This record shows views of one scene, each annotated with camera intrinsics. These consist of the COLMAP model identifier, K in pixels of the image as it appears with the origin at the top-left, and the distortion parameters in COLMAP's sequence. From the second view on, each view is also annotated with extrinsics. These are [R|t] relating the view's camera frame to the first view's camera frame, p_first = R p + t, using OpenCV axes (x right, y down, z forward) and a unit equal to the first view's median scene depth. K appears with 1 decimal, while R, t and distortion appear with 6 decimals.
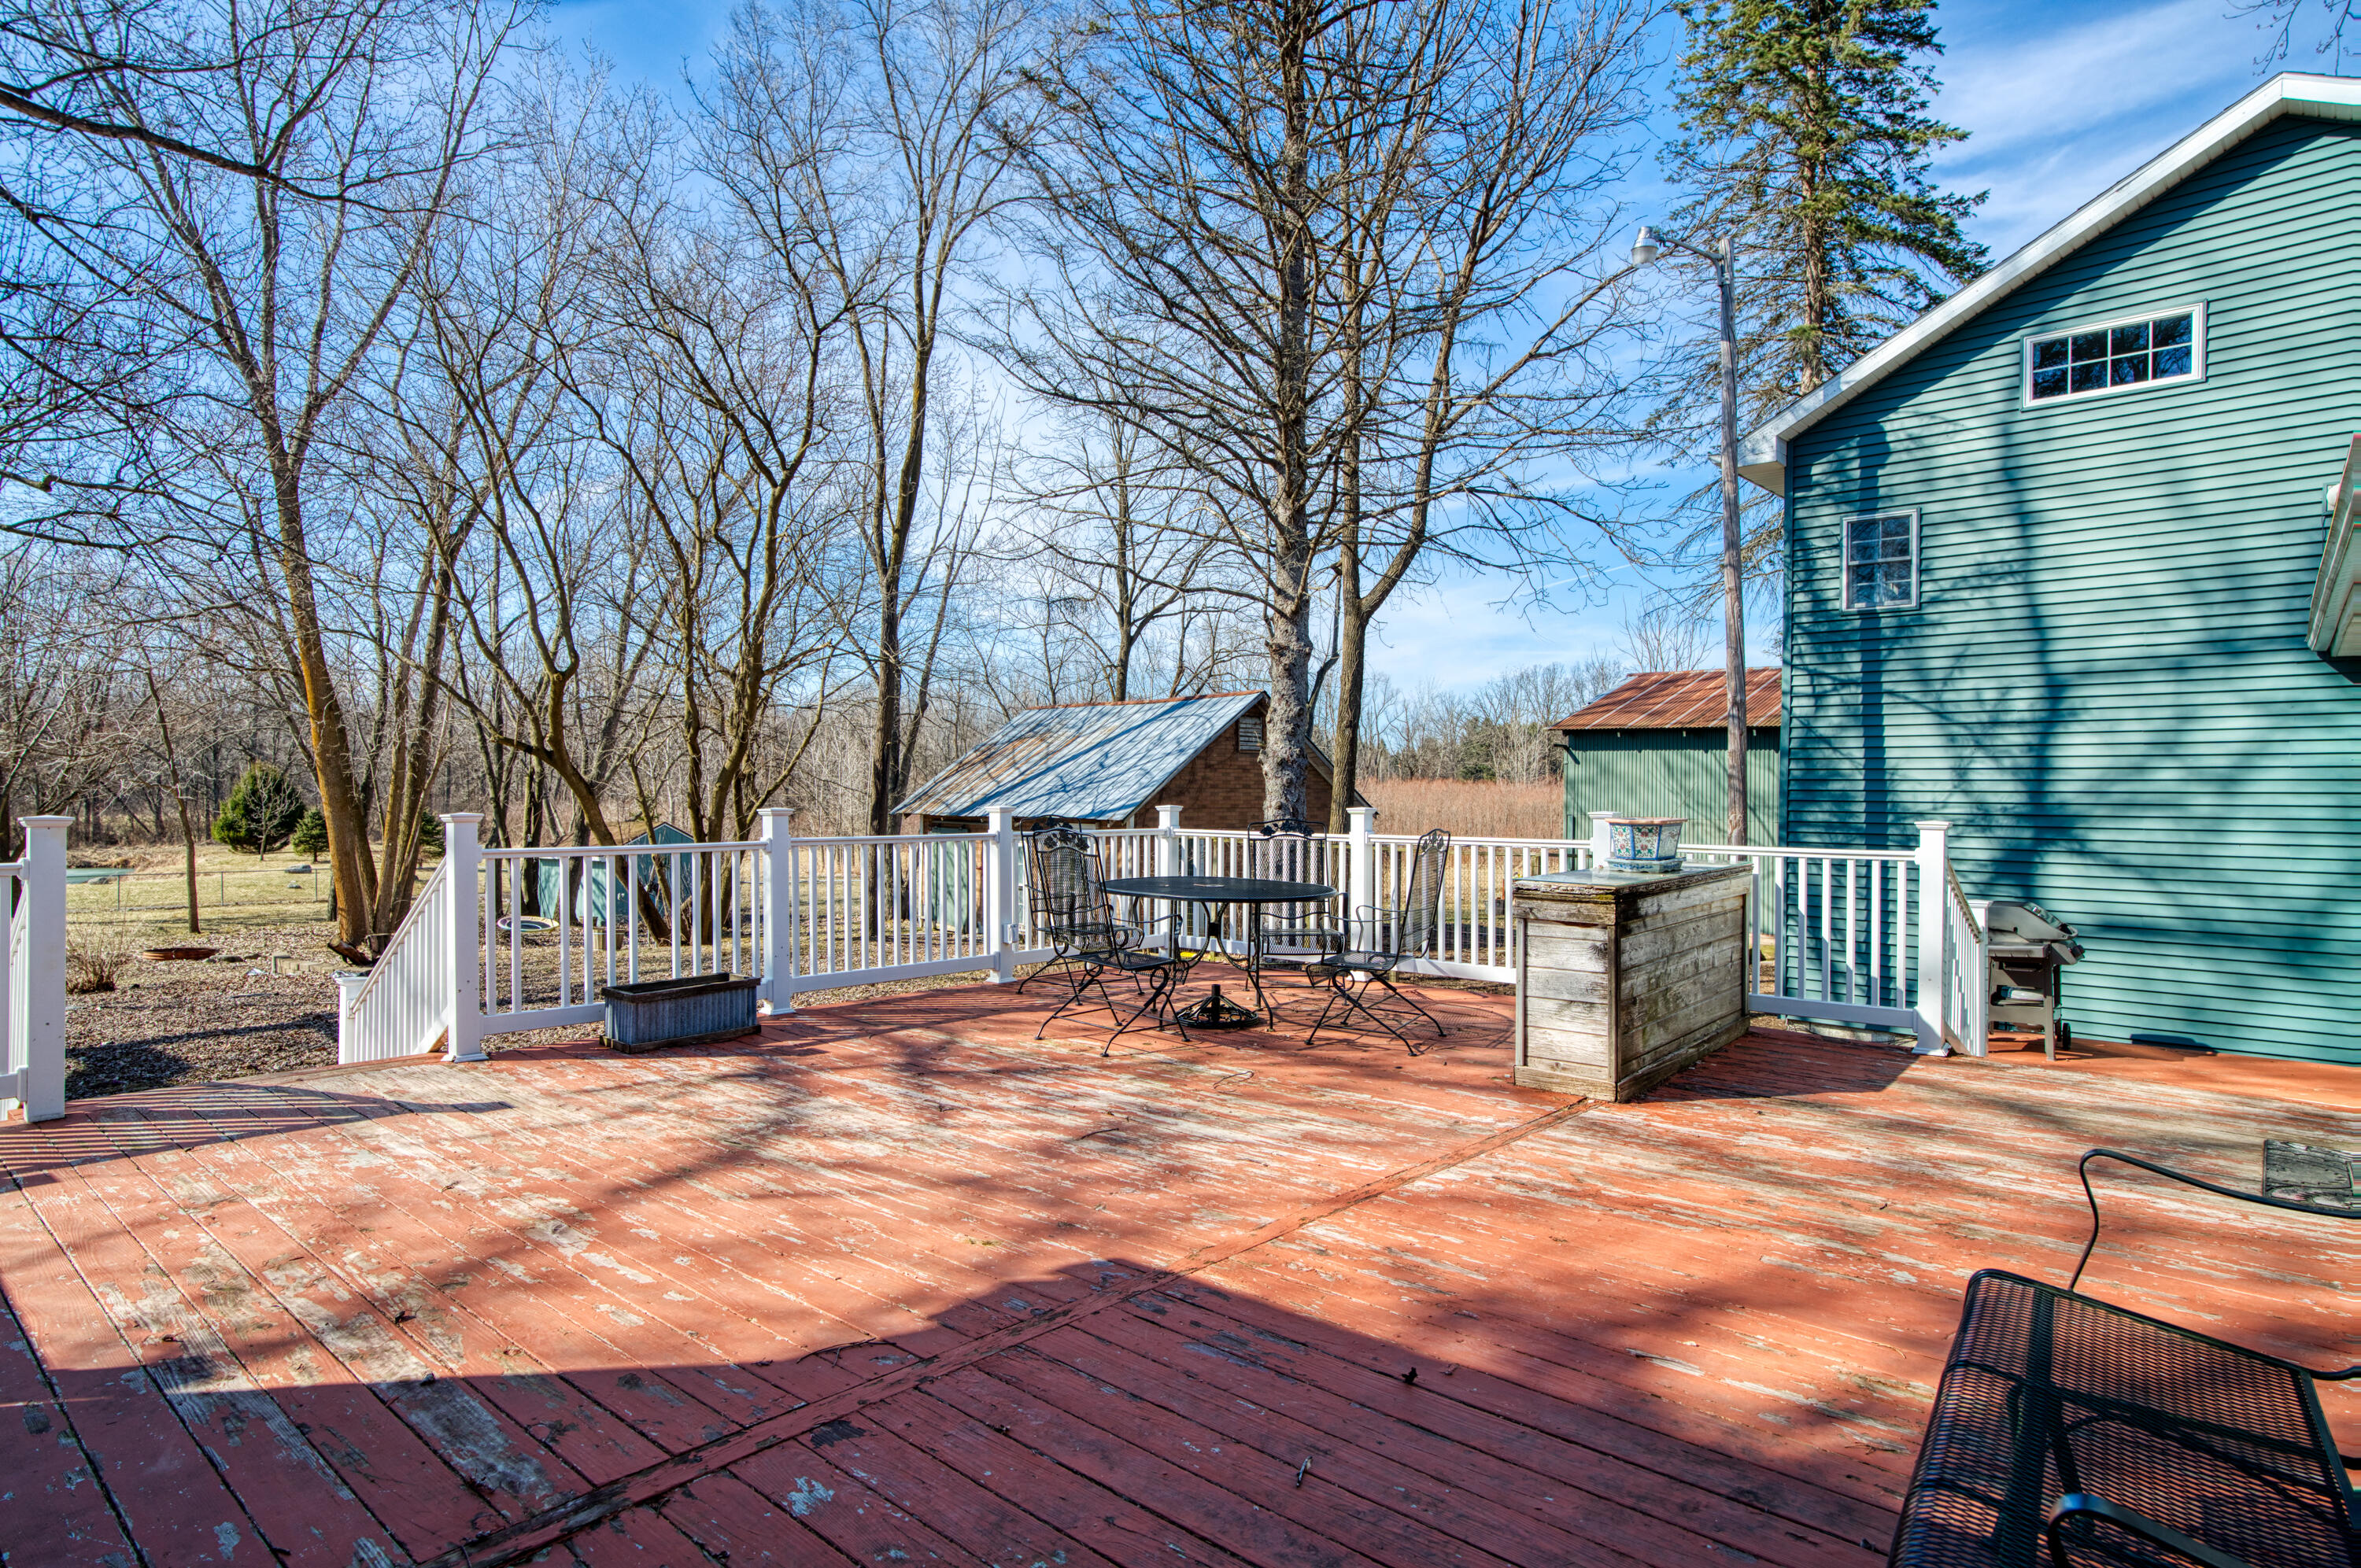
lens RADIAL K [[1262.9, 0, 1172.9], [0, 1262.9, 800.1], [0, 0, 1]] dist [-0.061289, 0.034574]
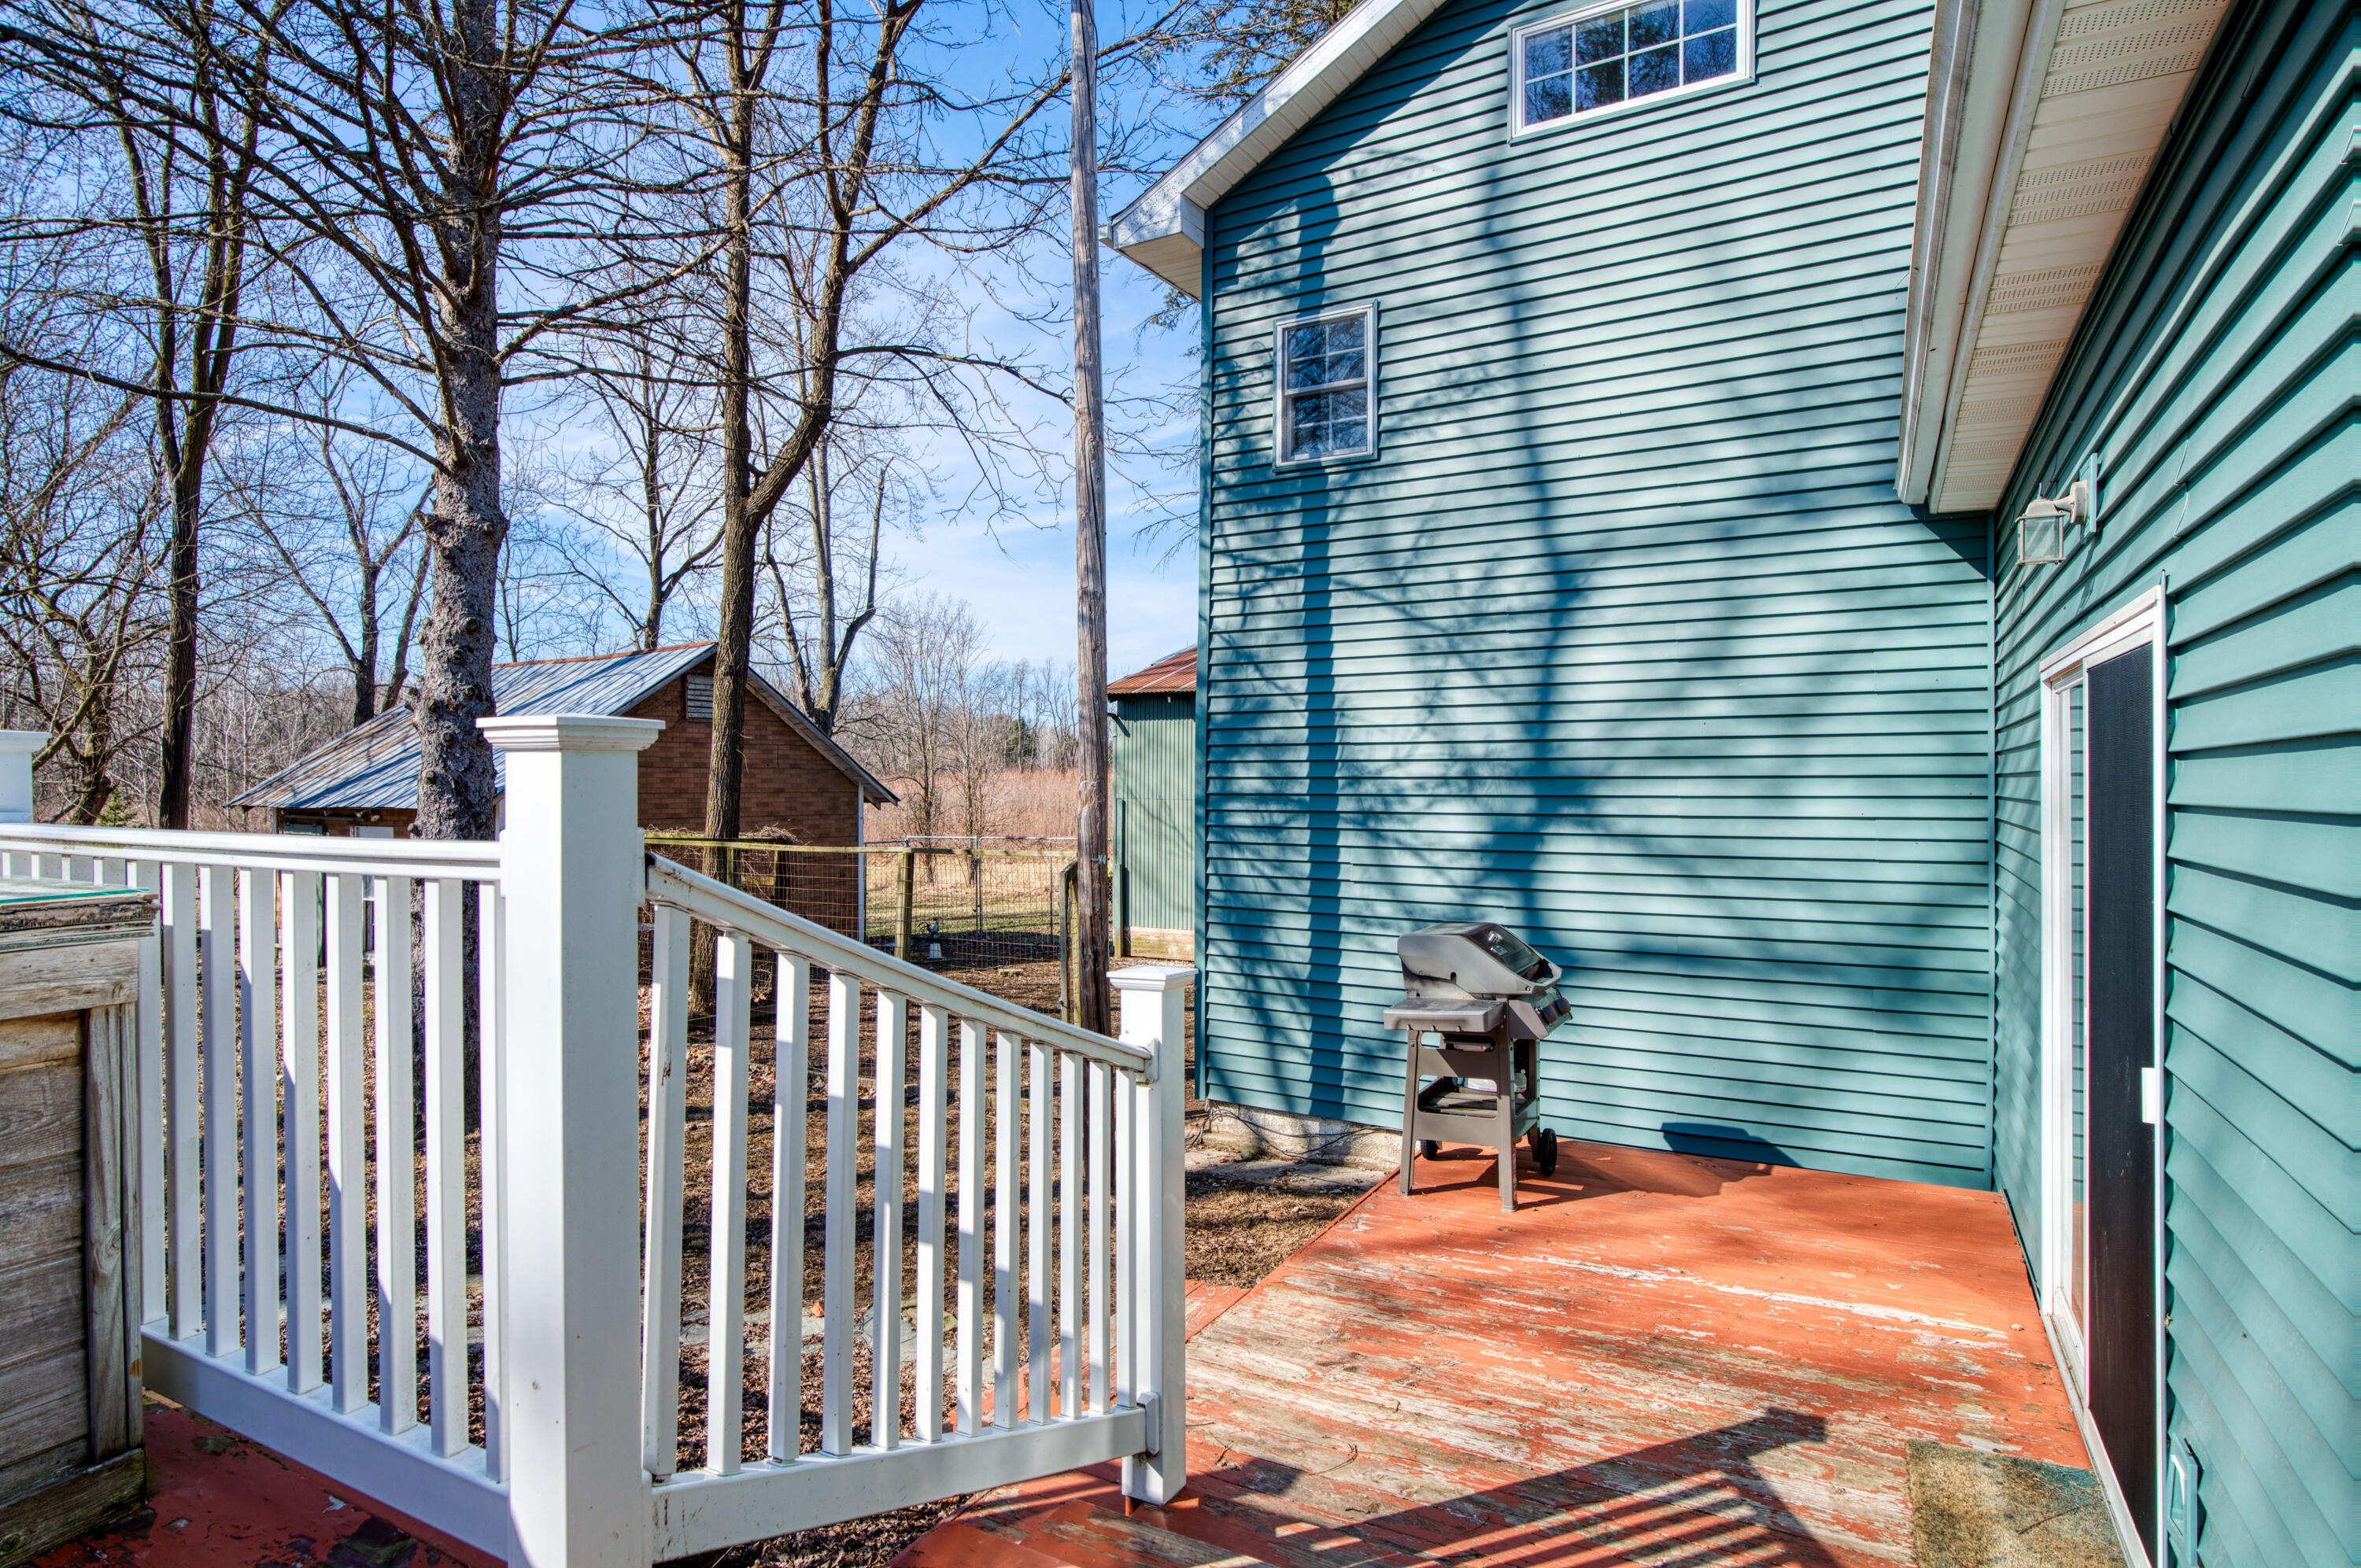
lens RADIAL K [[1262.9, 0, 1172.9], [0, 1262.9, 800.1], [0, 0, 1]] dist [-0.061289, 0.034574]
pose [[0.977033, -0.009746, 0.212867, 0.373028], [0.008939, 0.999949, 0.004756, 0.019025], [-0.212903, -0.002744, 0.977070, 0.404723]]
